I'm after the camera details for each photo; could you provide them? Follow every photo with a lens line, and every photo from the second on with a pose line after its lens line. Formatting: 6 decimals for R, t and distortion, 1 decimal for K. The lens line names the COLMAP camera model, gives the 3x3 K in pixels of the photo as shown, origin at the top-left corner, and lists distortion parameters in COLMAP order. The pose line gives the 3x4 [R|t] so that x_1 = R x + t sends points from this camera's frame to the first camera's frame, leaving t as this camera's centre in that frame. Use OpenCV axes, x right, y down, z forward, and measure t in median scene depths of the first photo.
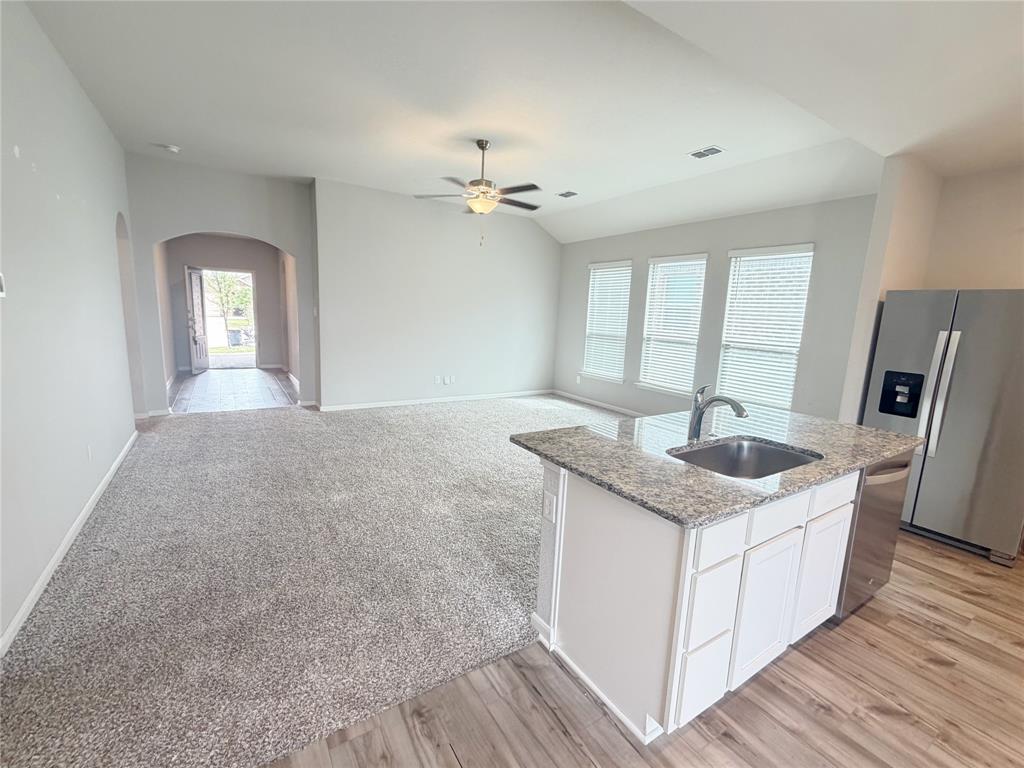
lens RADIAL K [[460.7, 0, 512.0], [0, 460.7, 384.0], [0, 0, 1]] dist [0.000054, -0.000012]
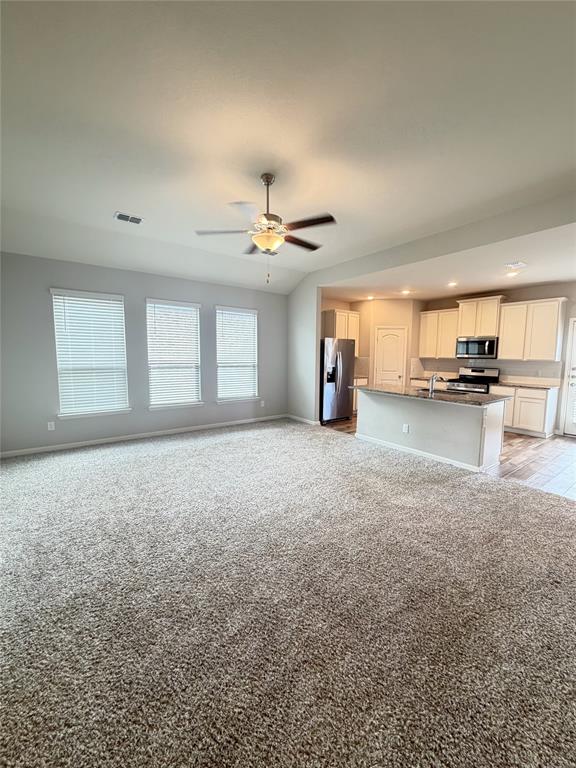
lens RADIAL K [[304.9, 0, 288.0], [0, 304.9, 384.0], [0, 0, 1]] dist [-0.000589, 0.000366]
pose [[-0.078632, -0.132572, 0.988049, -0.574800], [0.150470, 0.978185, 0.143224, -0.132981], [-0.985483, 0.159933, -0.056968, 0.820883]]
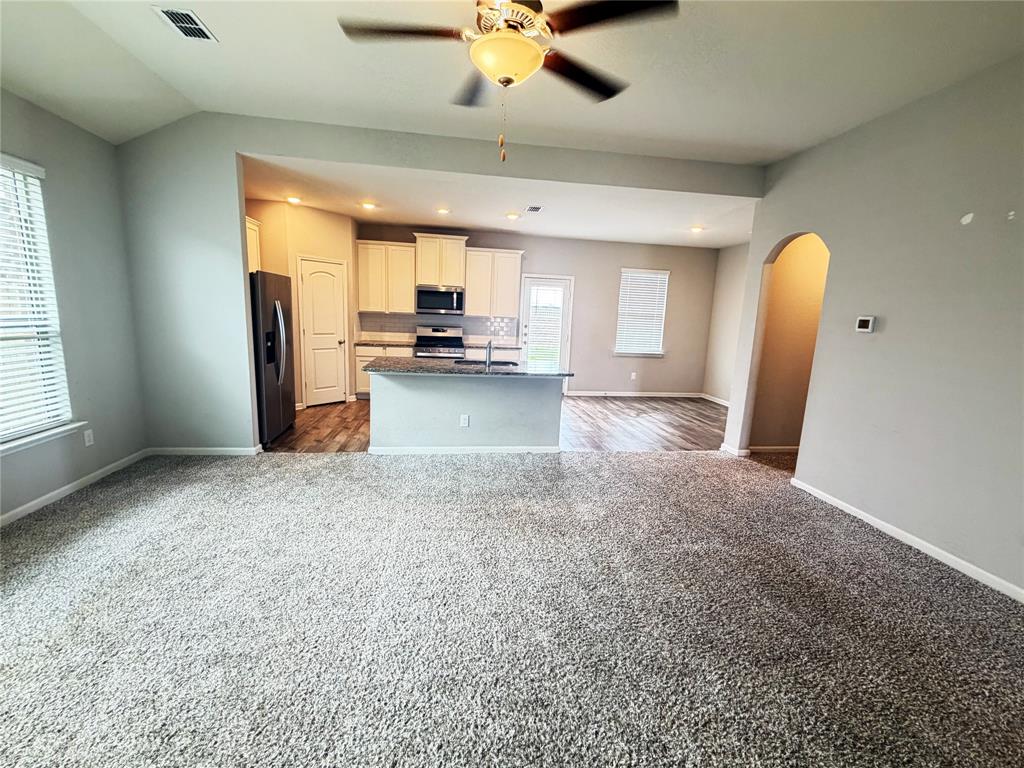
lens RADIAL K [[439.9, 0, 515.2], [0, 439.9, 386.3], [0, 0, 1]] dist [-0.000605, -0.000087]
pose [[-0.911625, -0.136885, 0.387560, -0.214308], [-0.003231, 0.945273, 0.326266, -0.176031], [-0.411011, 0.296180, -0.862176, 1.115212]]
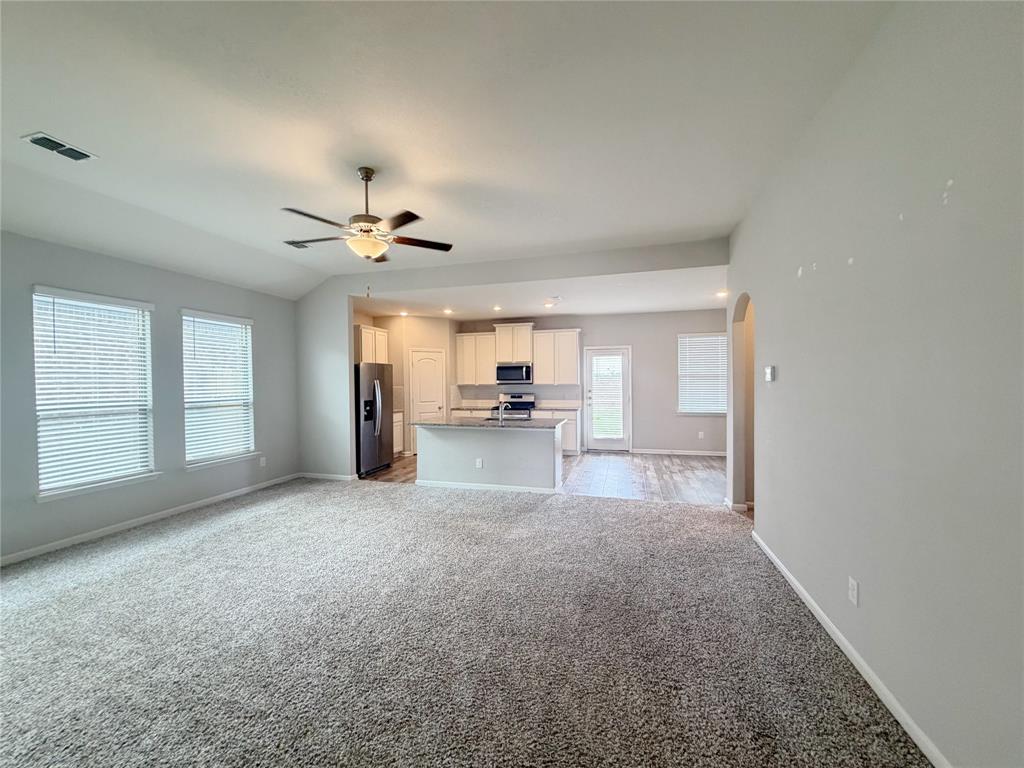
lens RADIAL K [[406.5, 0, 510.8], [0, 406.5, 385.2], [0, 0, 1]] dist [-0.000589, 0.000366]
pose [[-0.670126, -0.034511, 0.741445, -0.580781], [0.110745, 0.983089, 0.145851, -0.170980], [-0.733939, 0.179849, -0.654971, 1.028856]]
